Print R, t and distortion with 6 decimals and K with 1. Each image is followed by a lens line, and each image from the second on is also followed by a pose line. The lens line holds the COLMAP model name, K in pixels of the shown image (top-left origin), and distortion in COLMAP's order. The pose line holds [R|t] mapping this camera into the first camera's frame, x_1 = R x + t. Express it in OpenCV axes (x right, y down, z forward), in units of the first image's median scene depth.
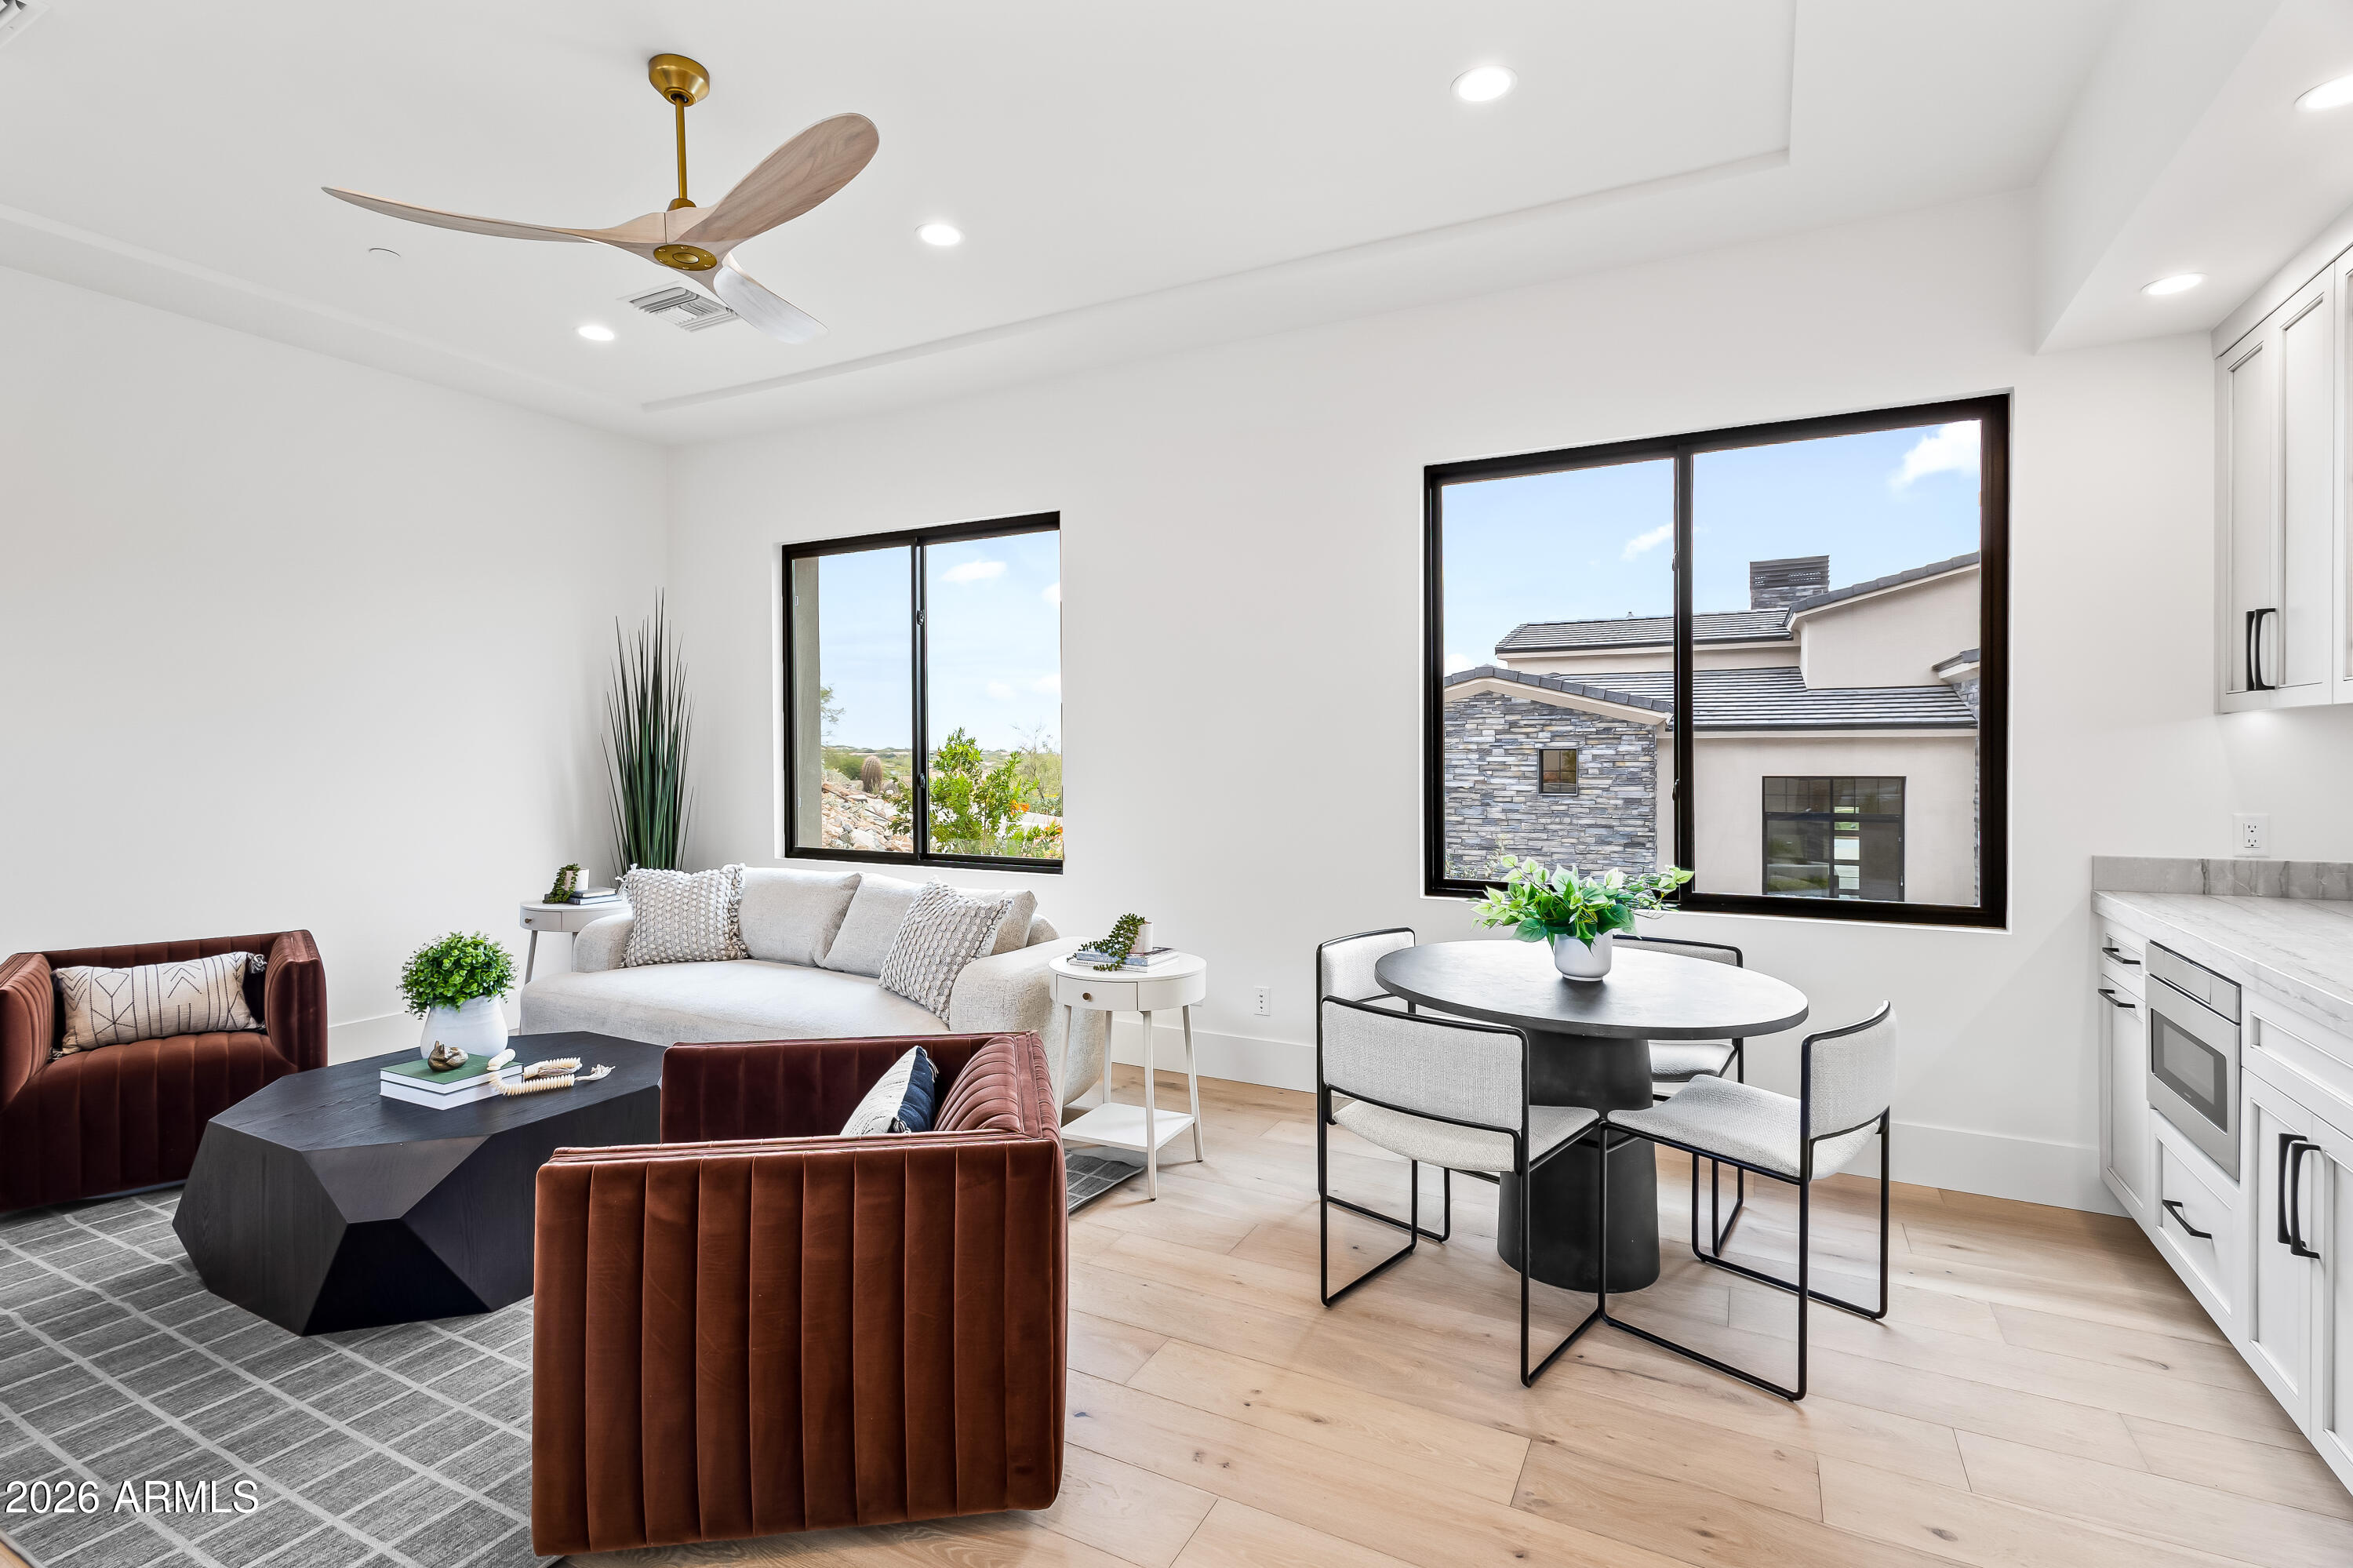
lens RADIAL K [[1102.6, 0, 1175.3], [0, 1102.6, 761.6], [0, 0, 1]] dist [-0.015604, 0.000016]
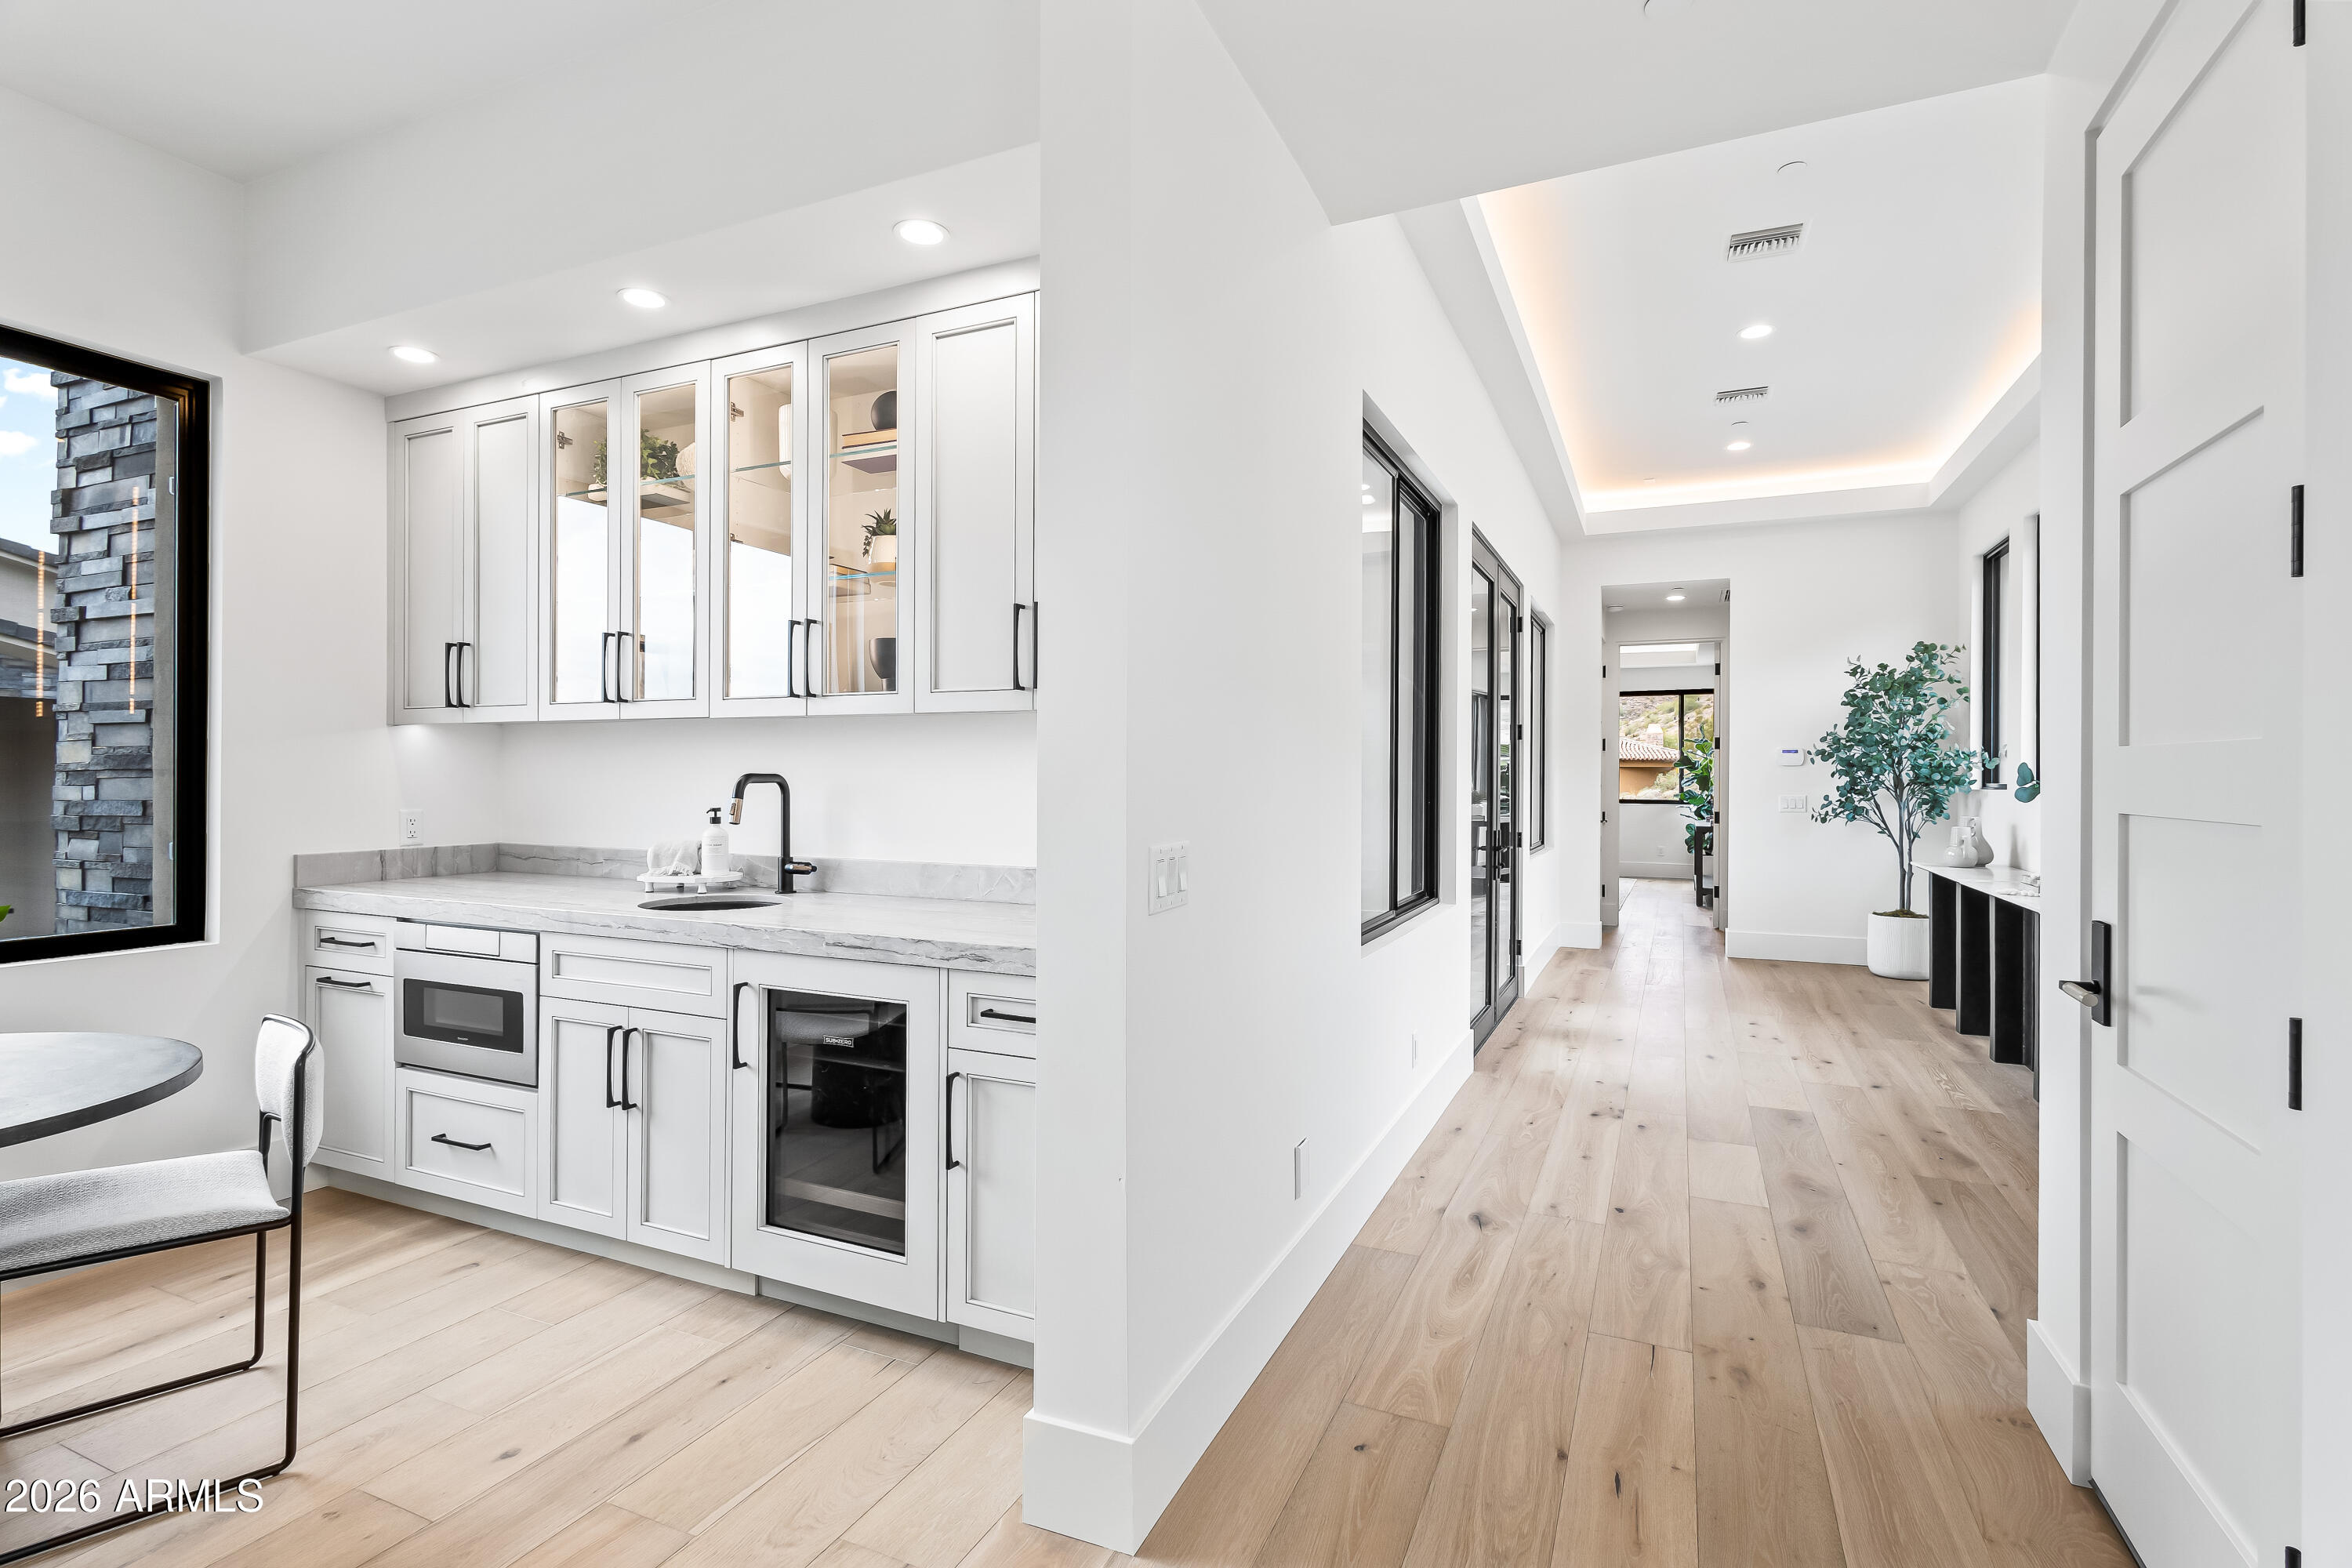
lens RADIAL K [[1089.0, 0, 1176.0], [0, 1089.0, 784.0], [0, 0, 1]] dist [0.000878, -0.000046]
pose [[-0.061322, -0.014097, 0.998018, -0.288420], [-0.001269, 0.999901, 0.014046, 0.002036], [-0.998117, -0.000405, -0.061334, 0.245425]]
